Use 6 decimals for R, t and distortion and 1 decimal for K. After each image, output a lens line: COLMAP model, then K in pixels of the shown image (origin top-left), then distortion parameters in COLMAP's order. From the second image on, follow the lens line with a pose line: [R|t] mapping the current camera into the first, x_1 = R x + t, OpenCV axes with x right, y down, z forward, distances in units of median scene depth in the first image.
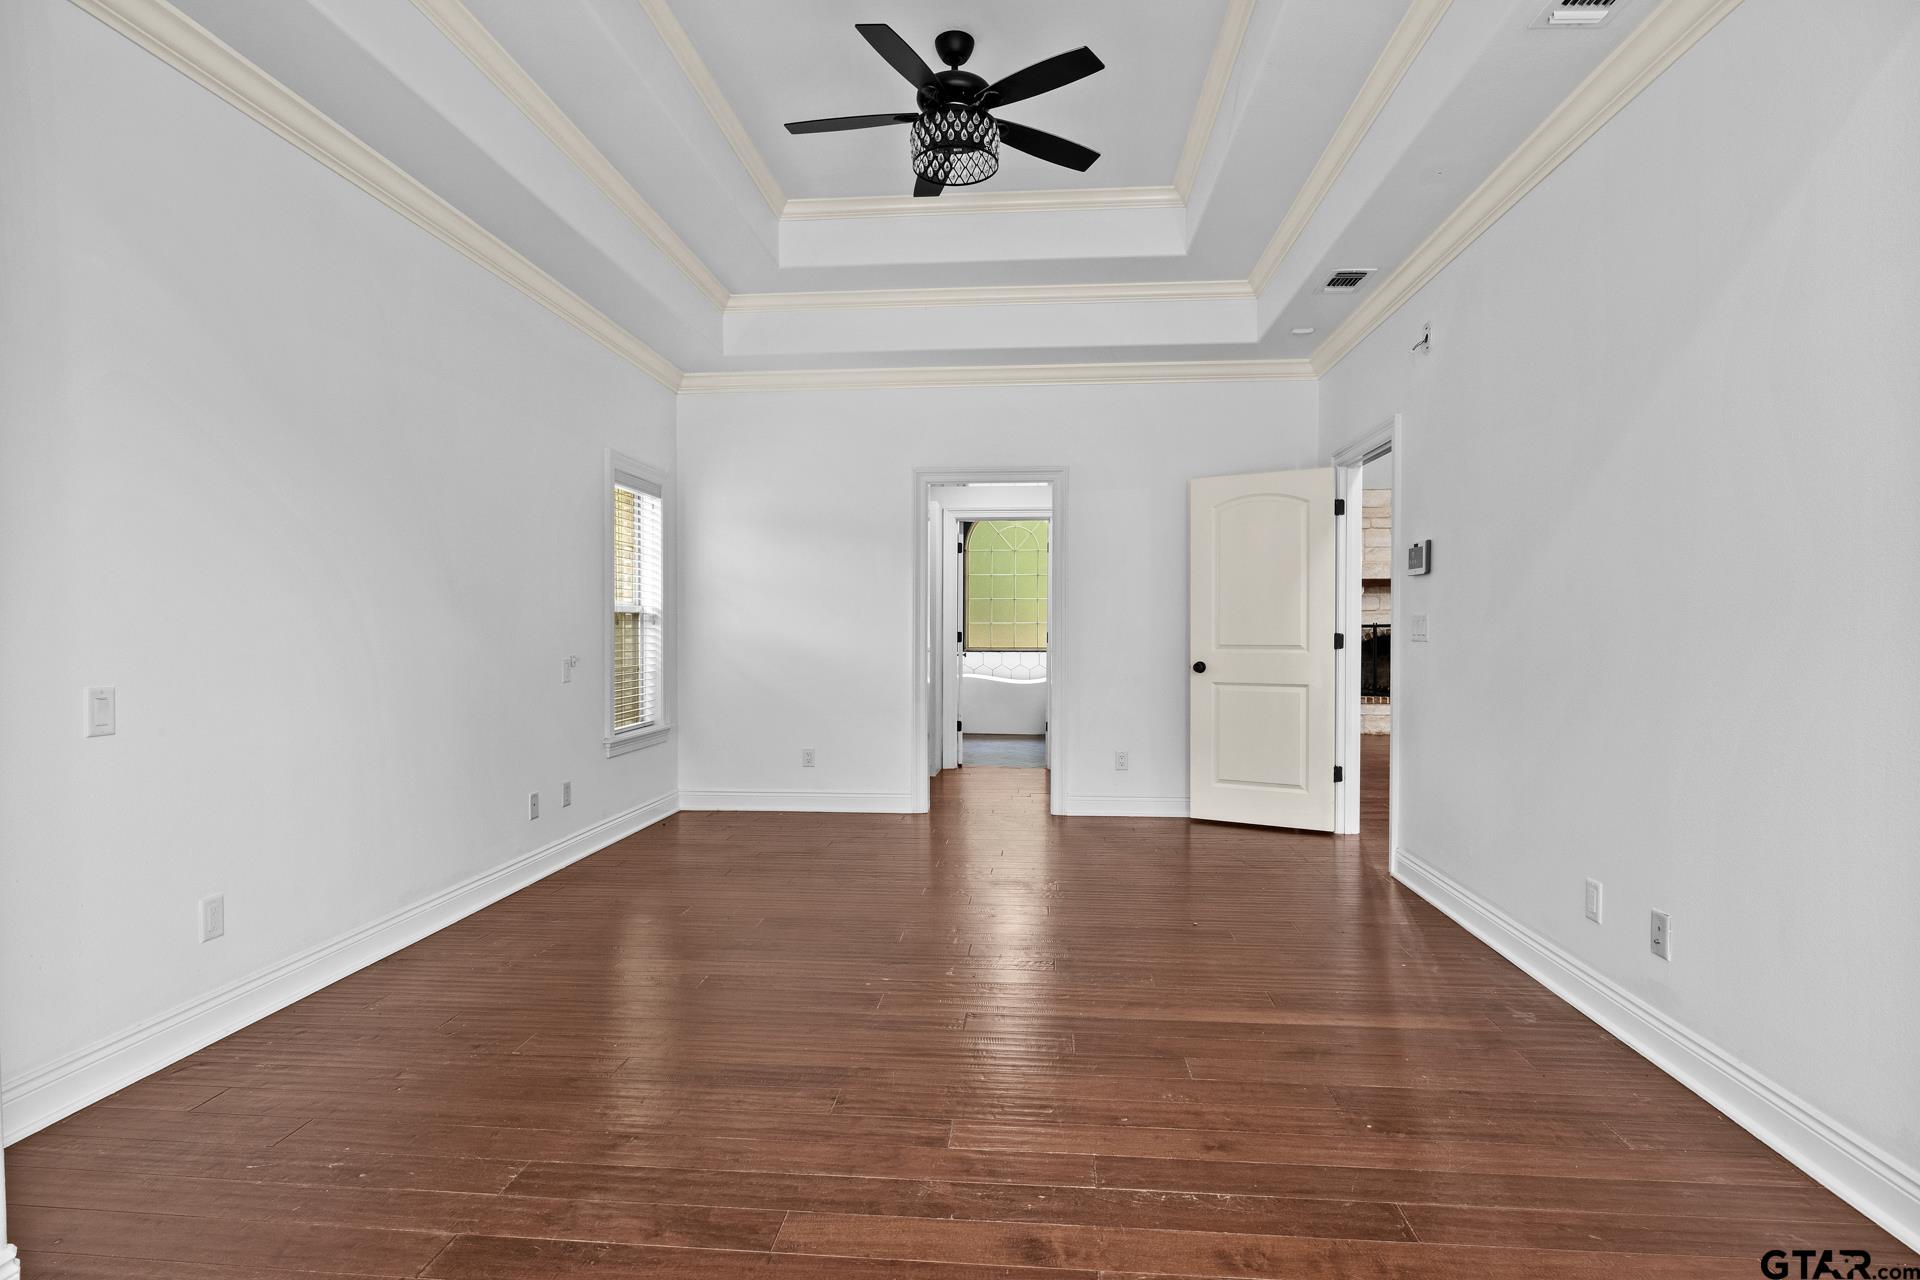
lens RADIAL K [[985.3, 0, 964.0], [0, 985.3, 549.0], [0, 0, 1]] dist [-0.001860, -0.002459]
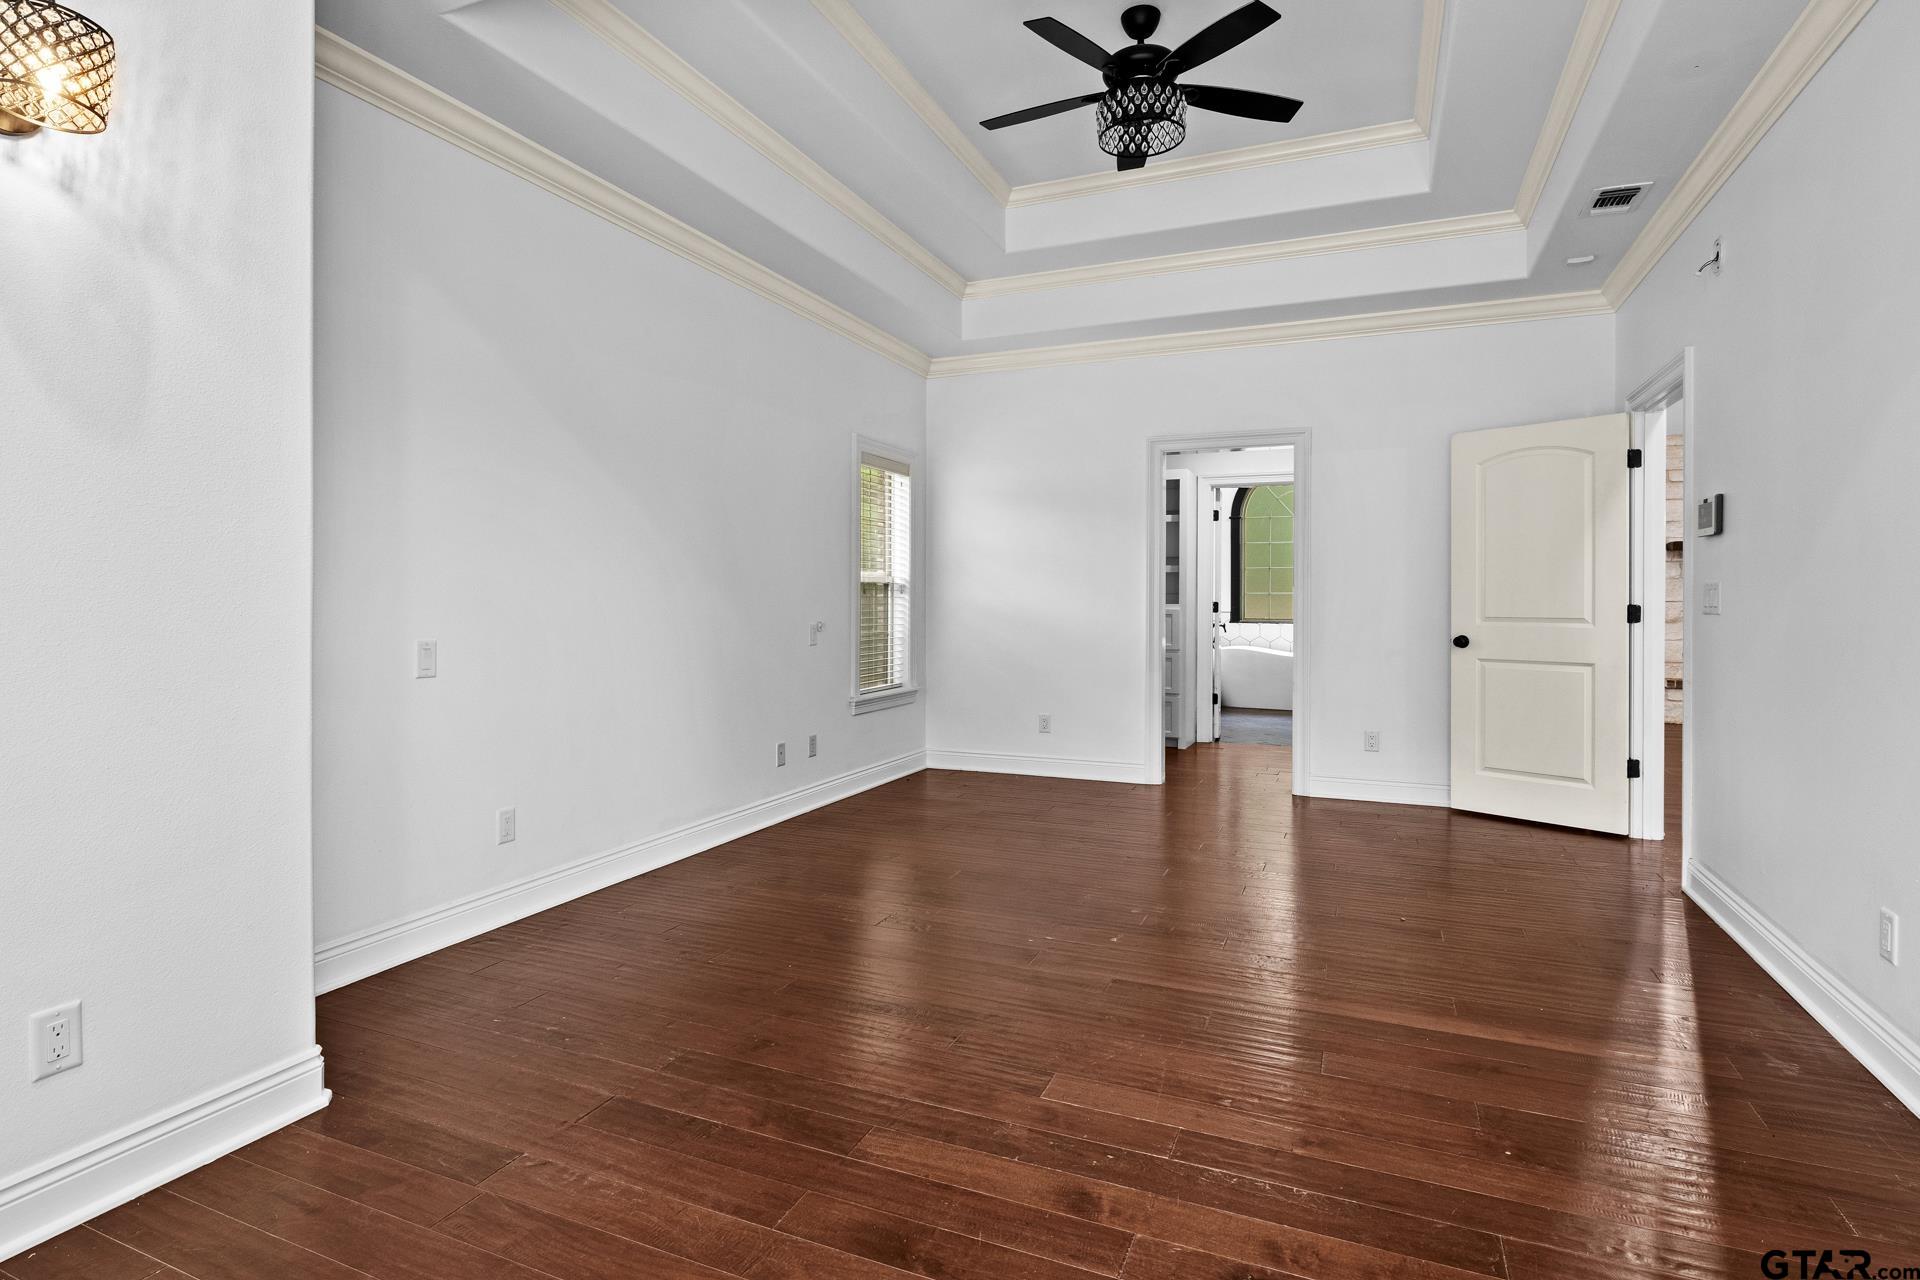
lens RADIAL K [[988.2, 0, 959.7], [0, 988.2, 500.4], [0, 0, 1]] dist [-0.002827, -0.001066]
pose [[0.946521, -0.029114, -0.321326, 0.126127], [0.023125, 0.999481, -0.022440, -0.000068], [0.321812, 0.013809, 0.946703, -0.011177]]
